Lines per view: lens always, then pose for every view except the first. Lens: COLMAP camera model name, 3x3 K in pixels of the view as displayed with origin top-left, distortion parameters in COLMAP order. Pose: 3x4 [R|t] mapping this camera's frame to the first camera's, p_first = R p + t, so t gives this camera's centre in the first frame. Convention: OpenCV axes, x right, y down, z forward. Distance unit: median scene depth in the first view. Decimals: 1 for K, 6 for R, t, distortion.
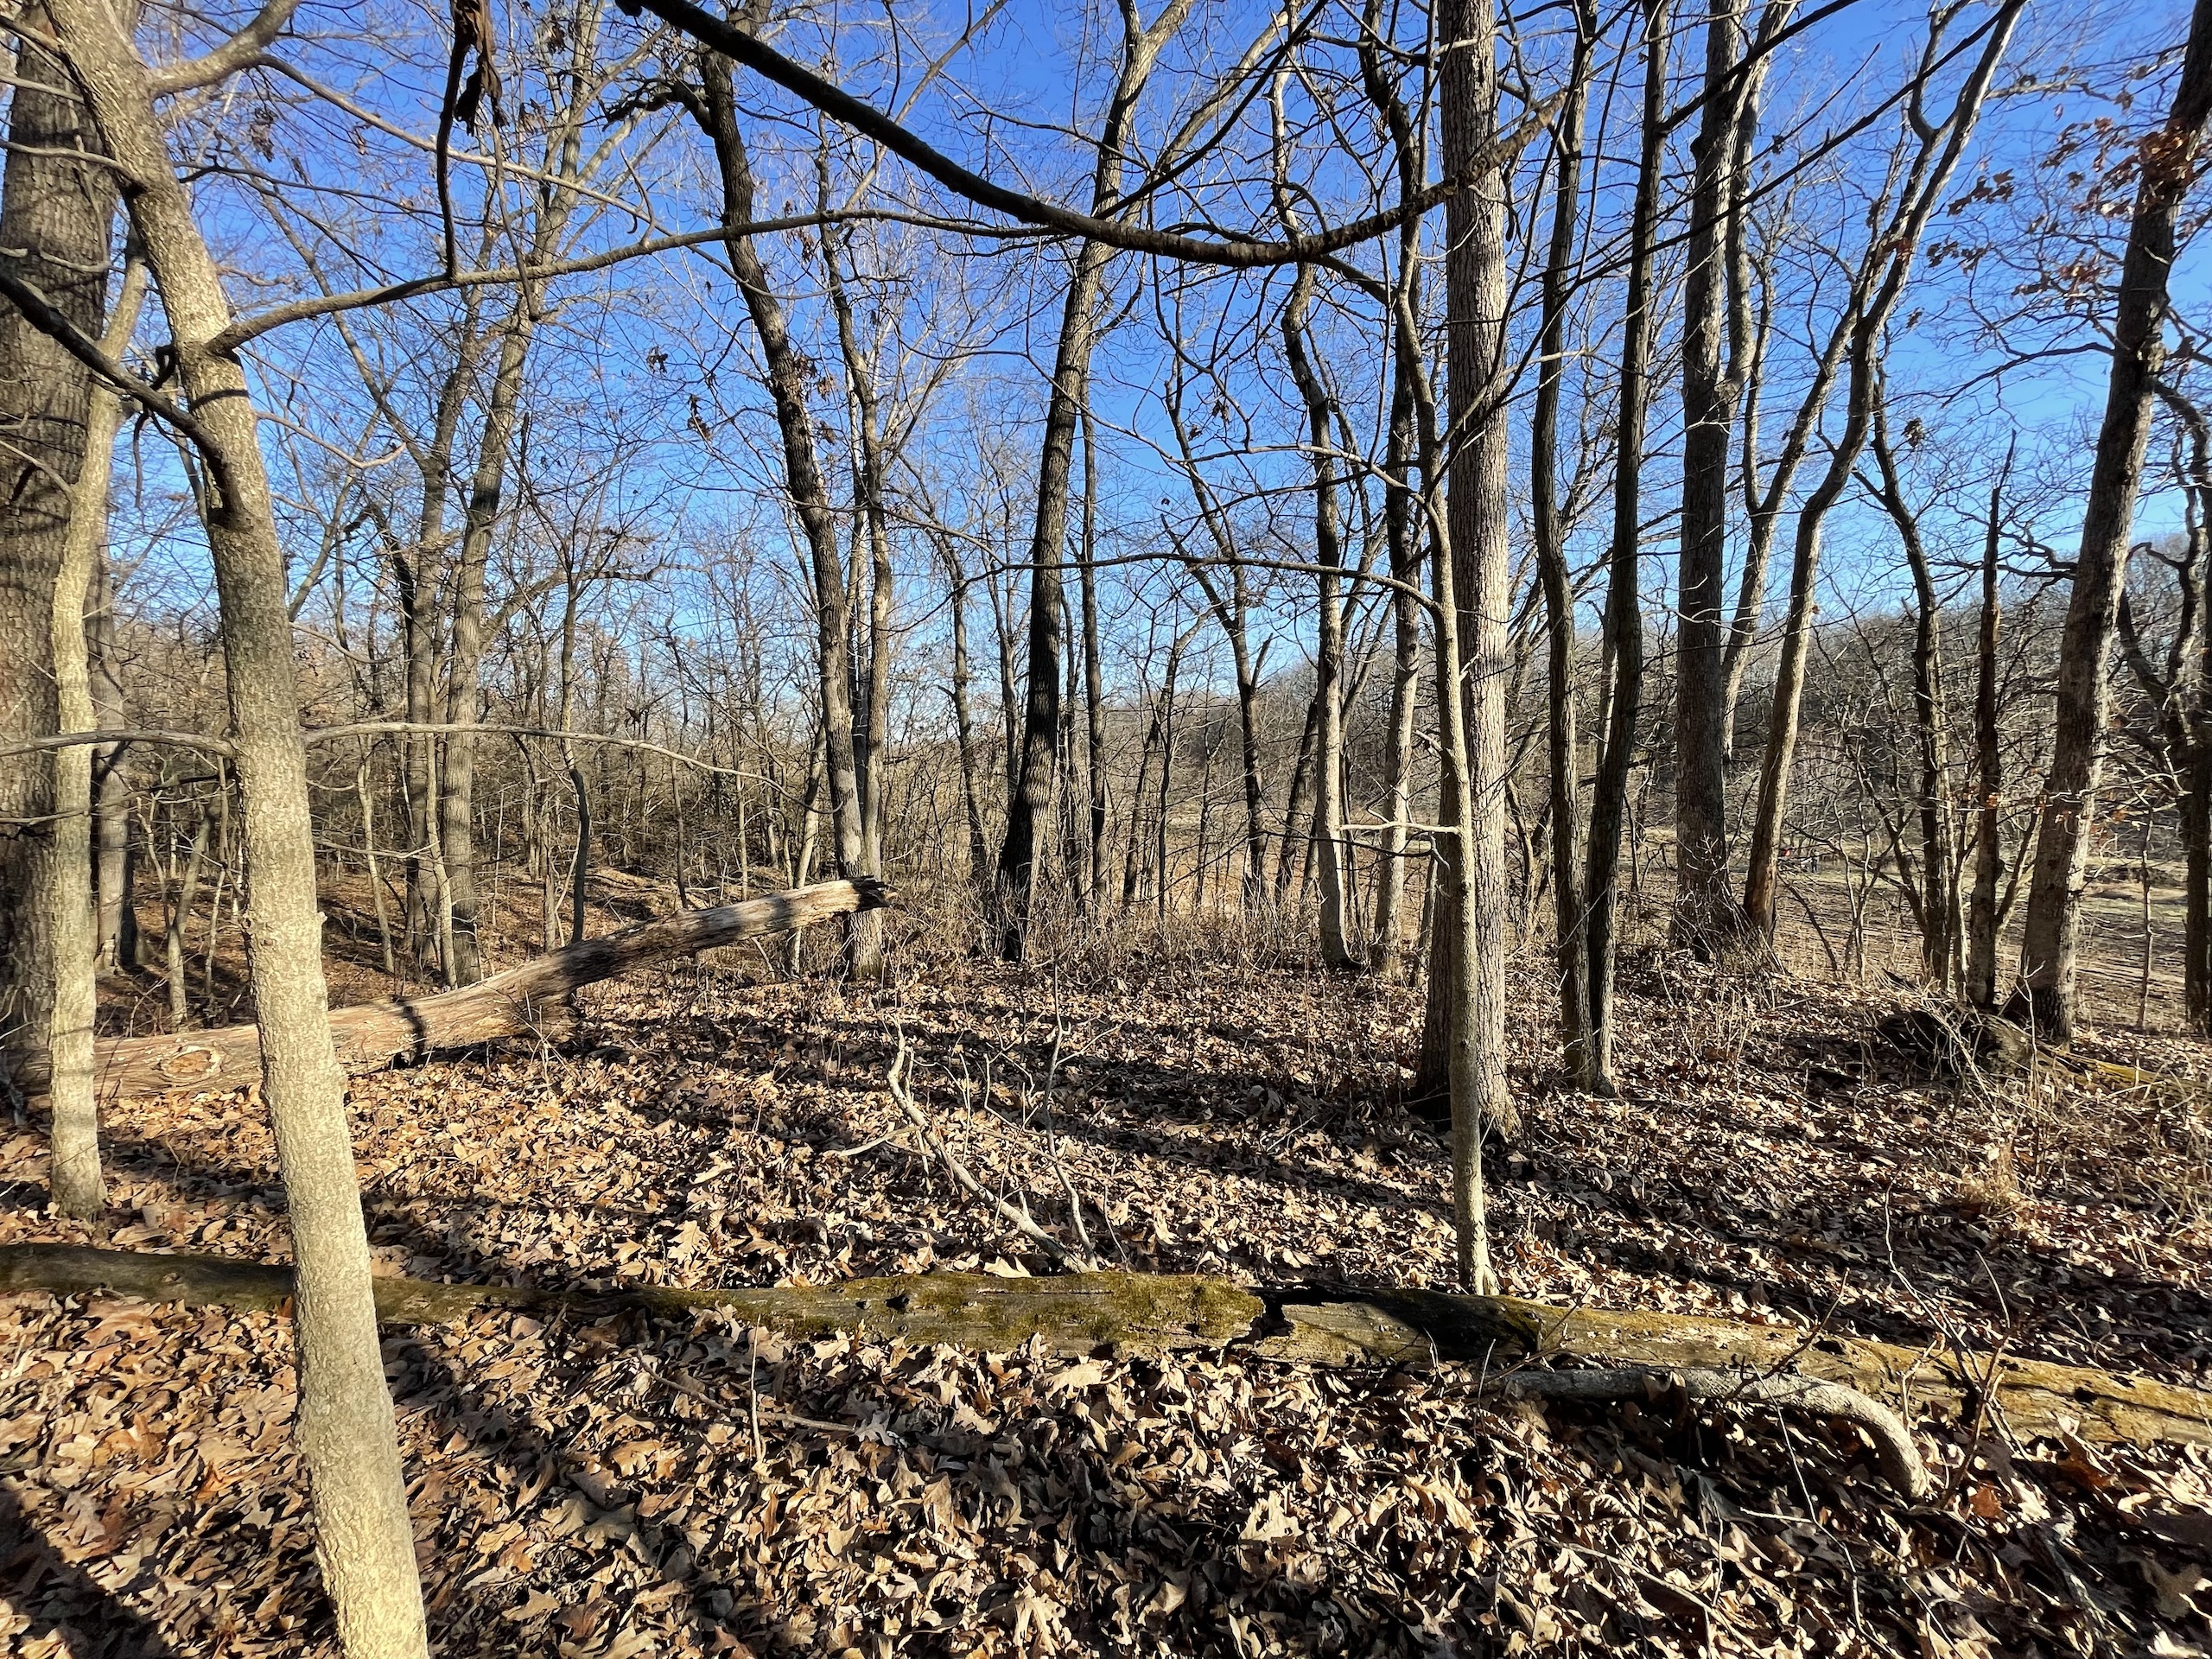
lens RADIAL K [[893.1, 0, 1099.5], [0, 893.1, 831.1], [0, 0, 1]] dist [-0.002358, -0.000470]
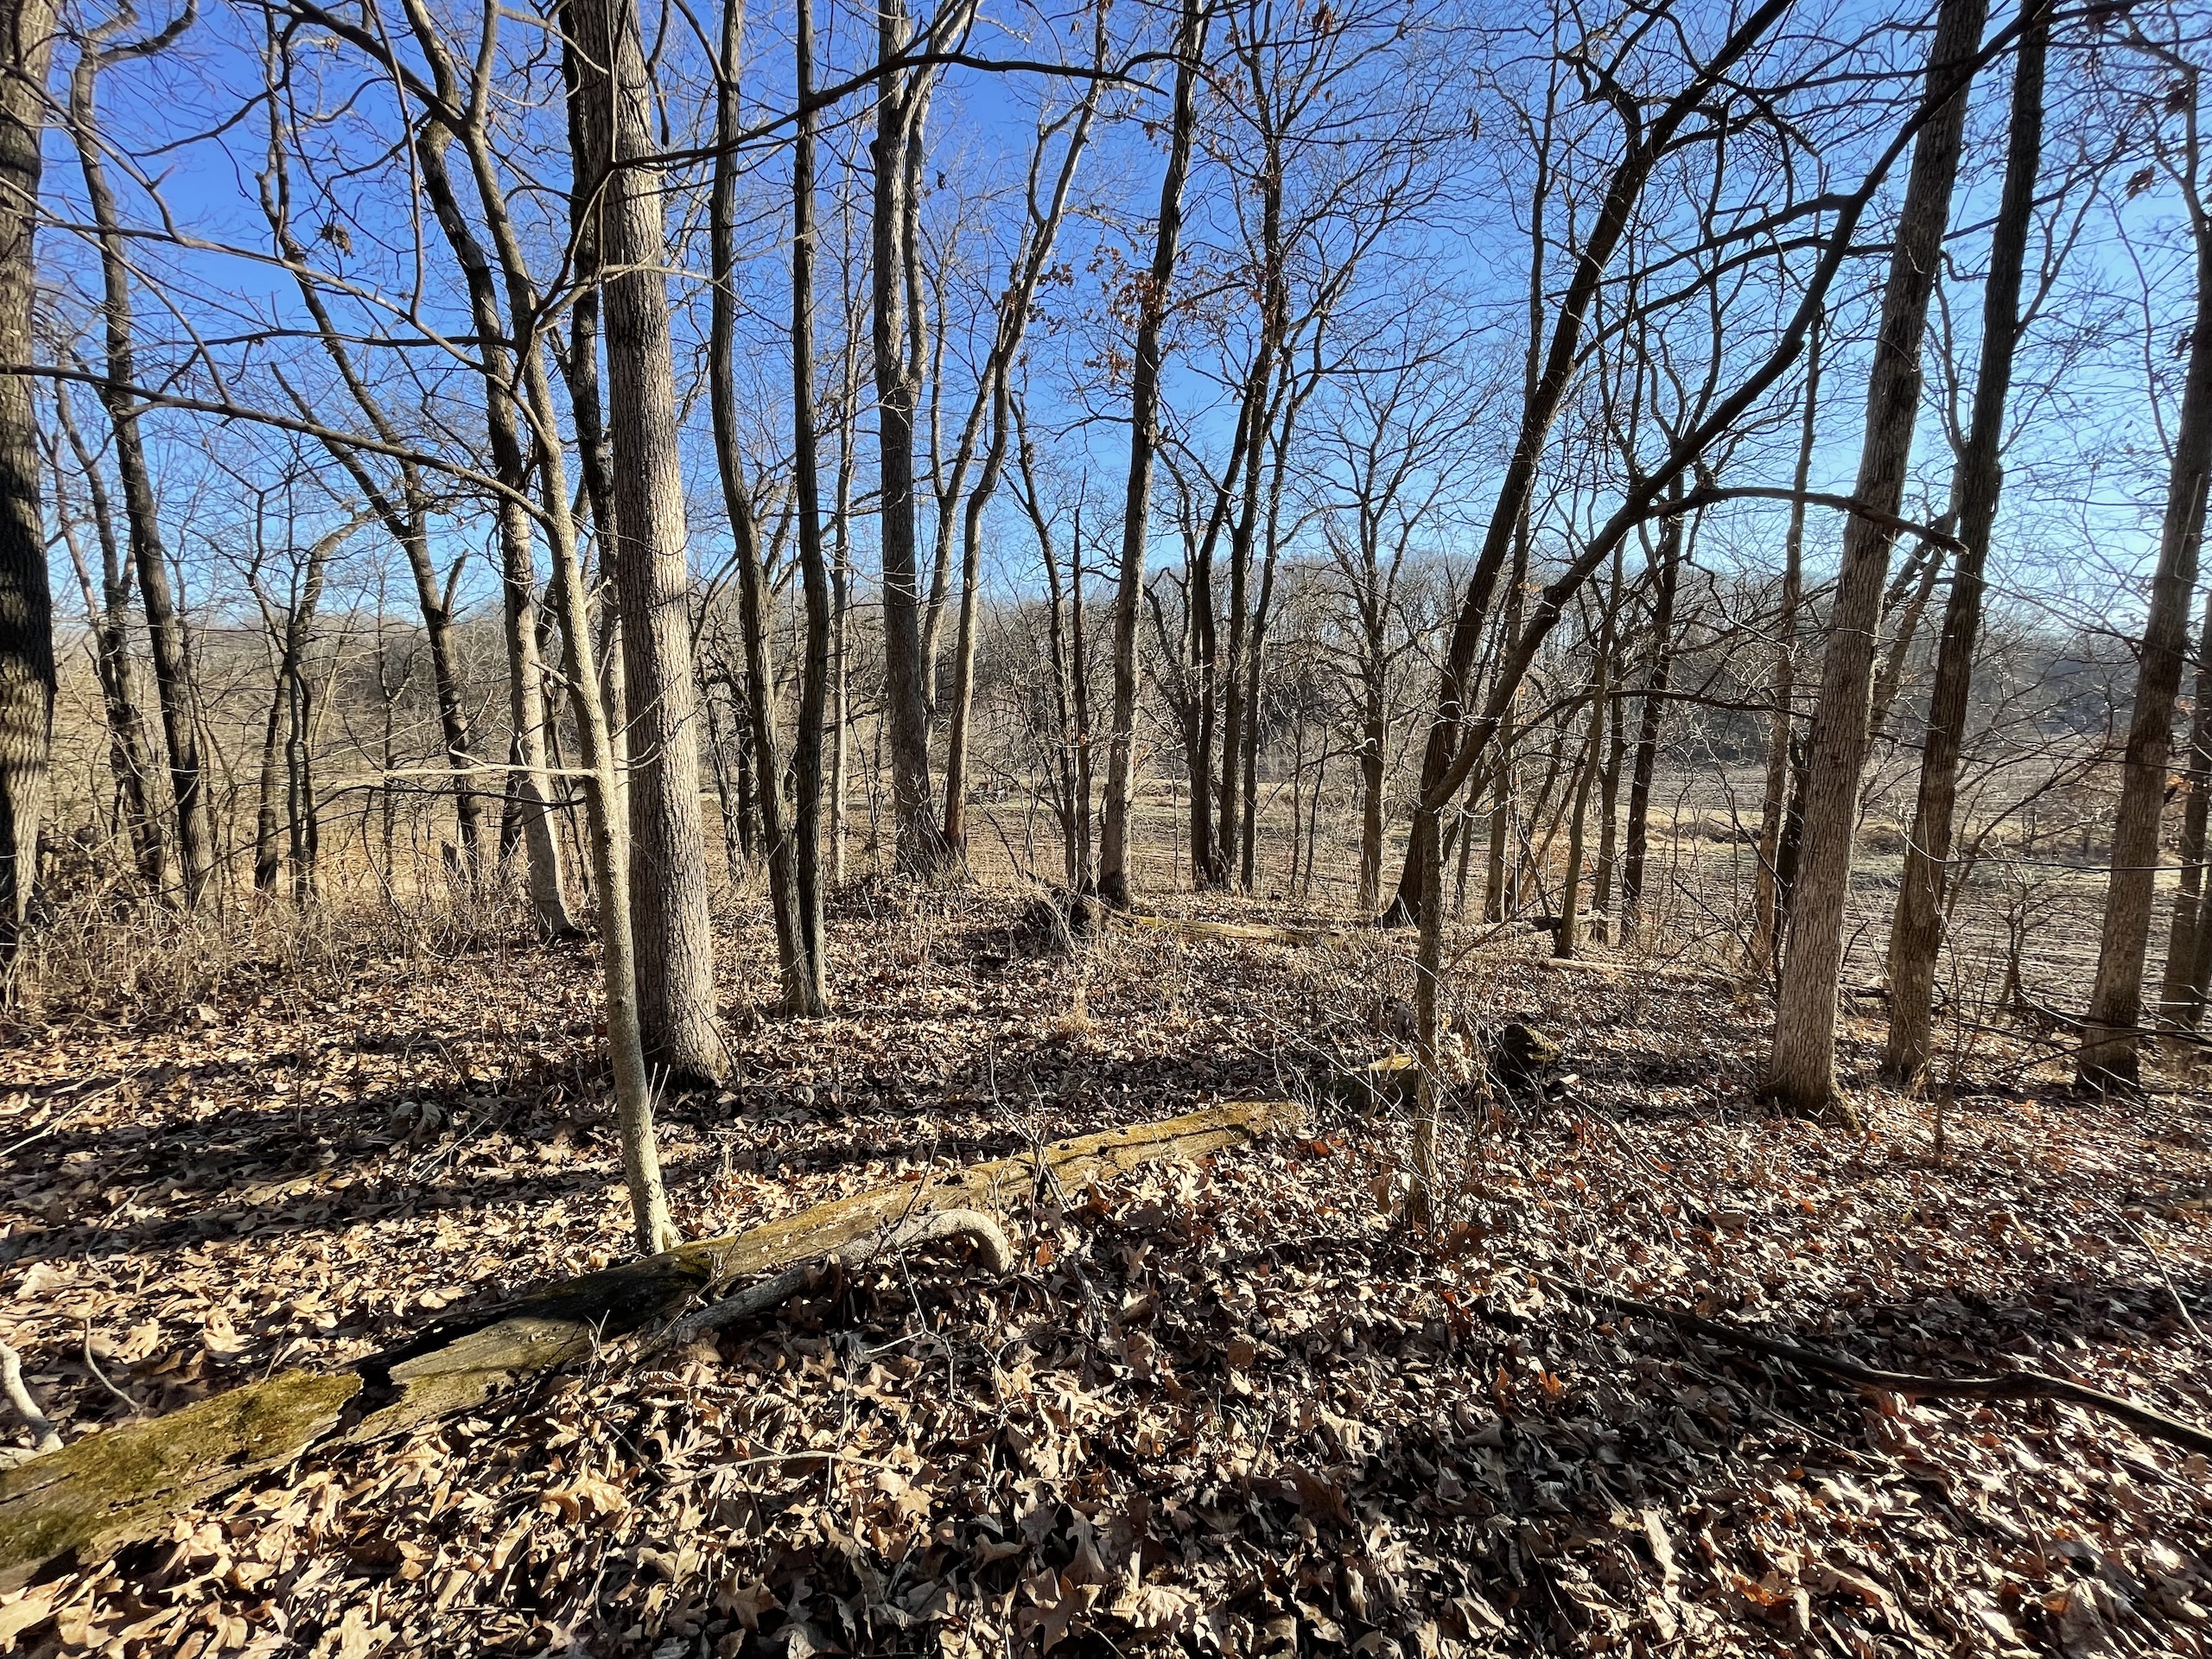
lens RADIAL K [[893.1, 0, 1099.5], [0, 893.1, 831.1], [0, 0, 1]] dist [-0.002358, -0.000470]
pose [[0.715376, -0.082878, 0.693807, 0.111709], [0.043652, 0.996302, 0.074004, 0.010719], [-0.697375, -0.022655, 0.716349, -0.012949]]
